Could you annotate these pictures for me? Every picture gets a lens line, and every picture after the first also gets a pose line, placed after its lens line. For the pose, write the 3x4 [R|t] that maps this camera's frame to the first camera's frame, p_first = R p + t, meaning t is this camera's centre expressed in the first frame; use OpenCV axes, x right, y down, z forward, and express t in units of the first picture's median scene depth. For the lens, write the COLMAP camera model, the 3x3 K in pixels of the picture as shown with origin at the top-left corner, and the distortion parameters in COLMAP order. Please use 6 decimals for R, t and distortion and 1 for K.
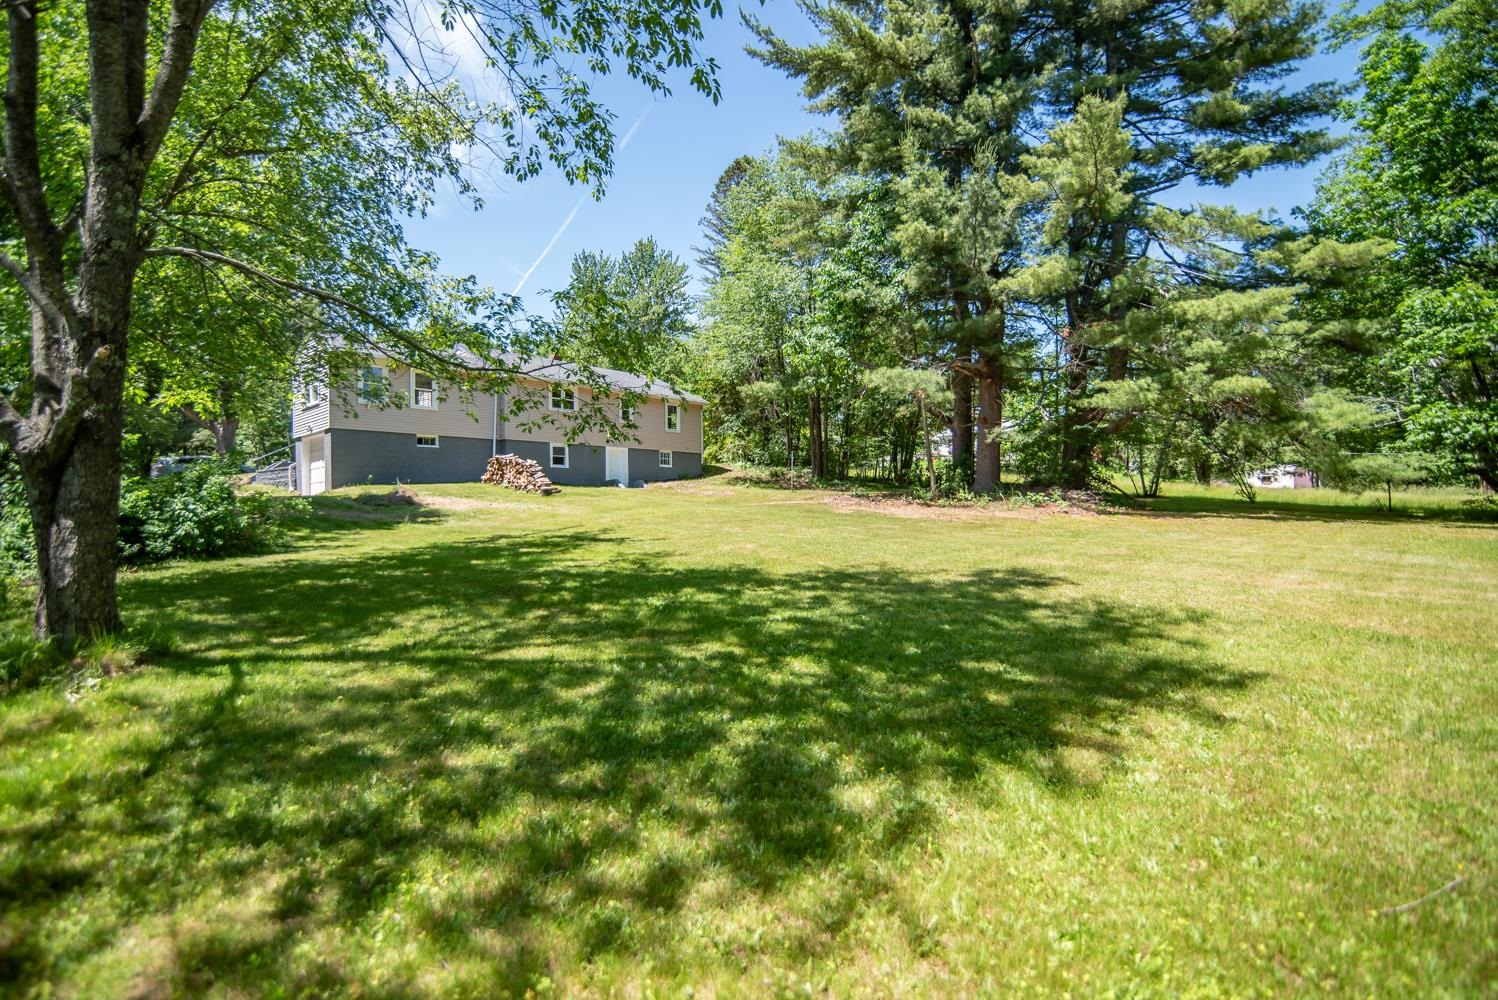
lens RADIAL K [[707.0, 0, 752.5], [0, 707.0, 513.9], [0, 0, 1]] dist [-0.019764, 0.000516]
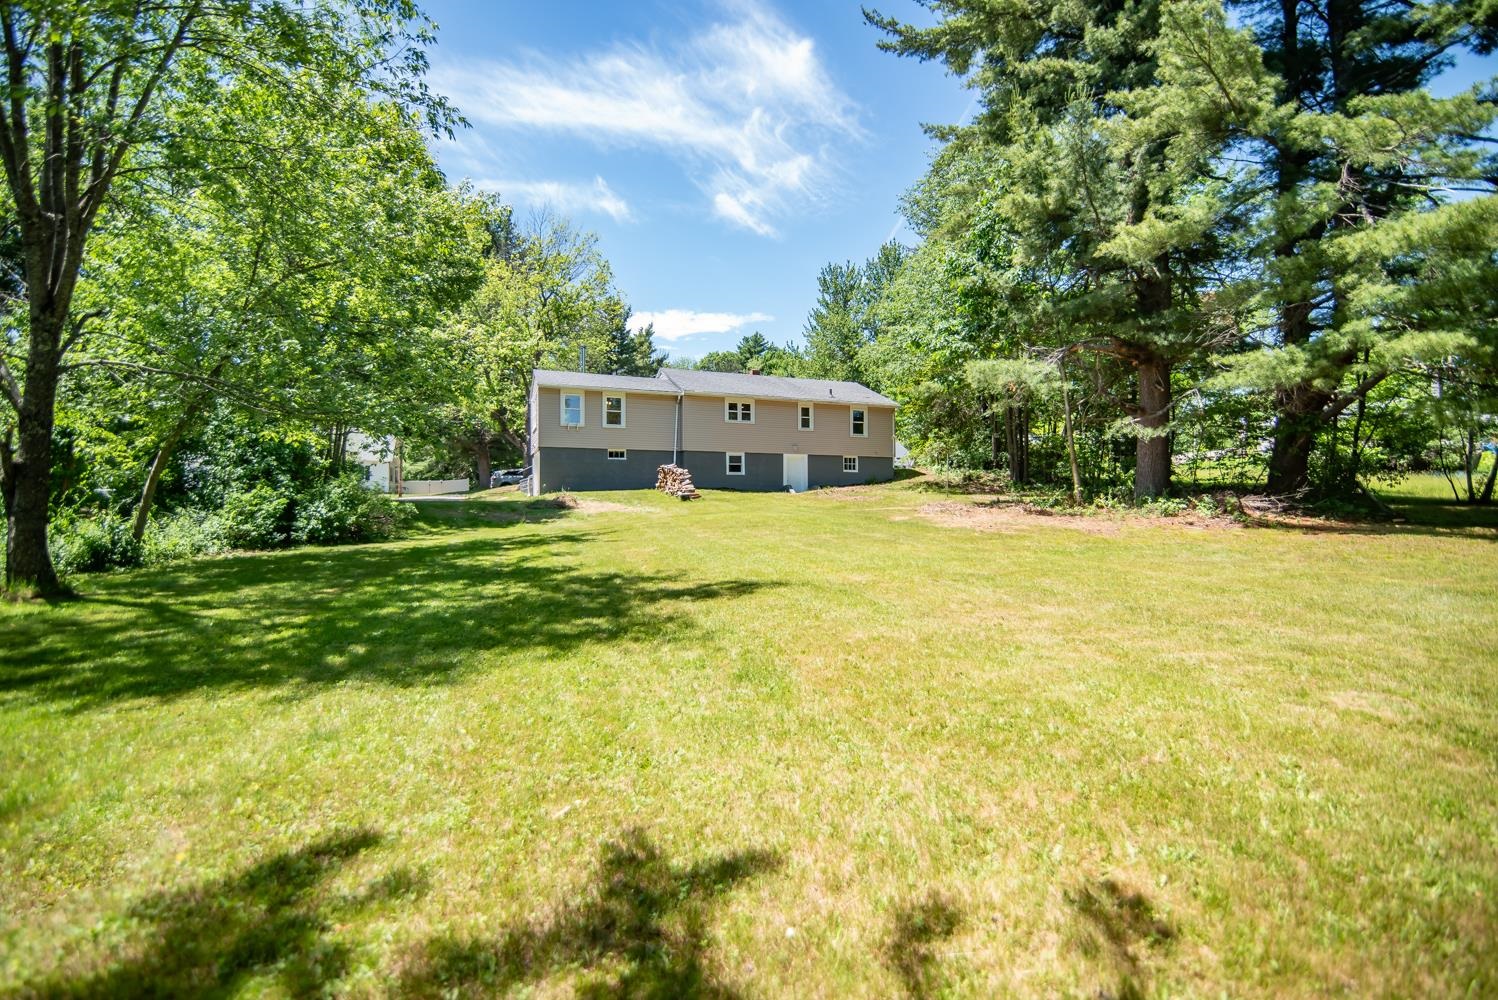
lens RADIAL K [[707.0, 0, 752.5], [0, 707.0, 513.9], [0, 0, 1]] dist [-0.019764, 0.000516]
pose [[0.883721, 0.010955, -0.467886, 0.297663], [-0.013061, 0.999914, -0.001257, -0.004541], [0.467832, 0.007222, 0.883788, 0.056224]]
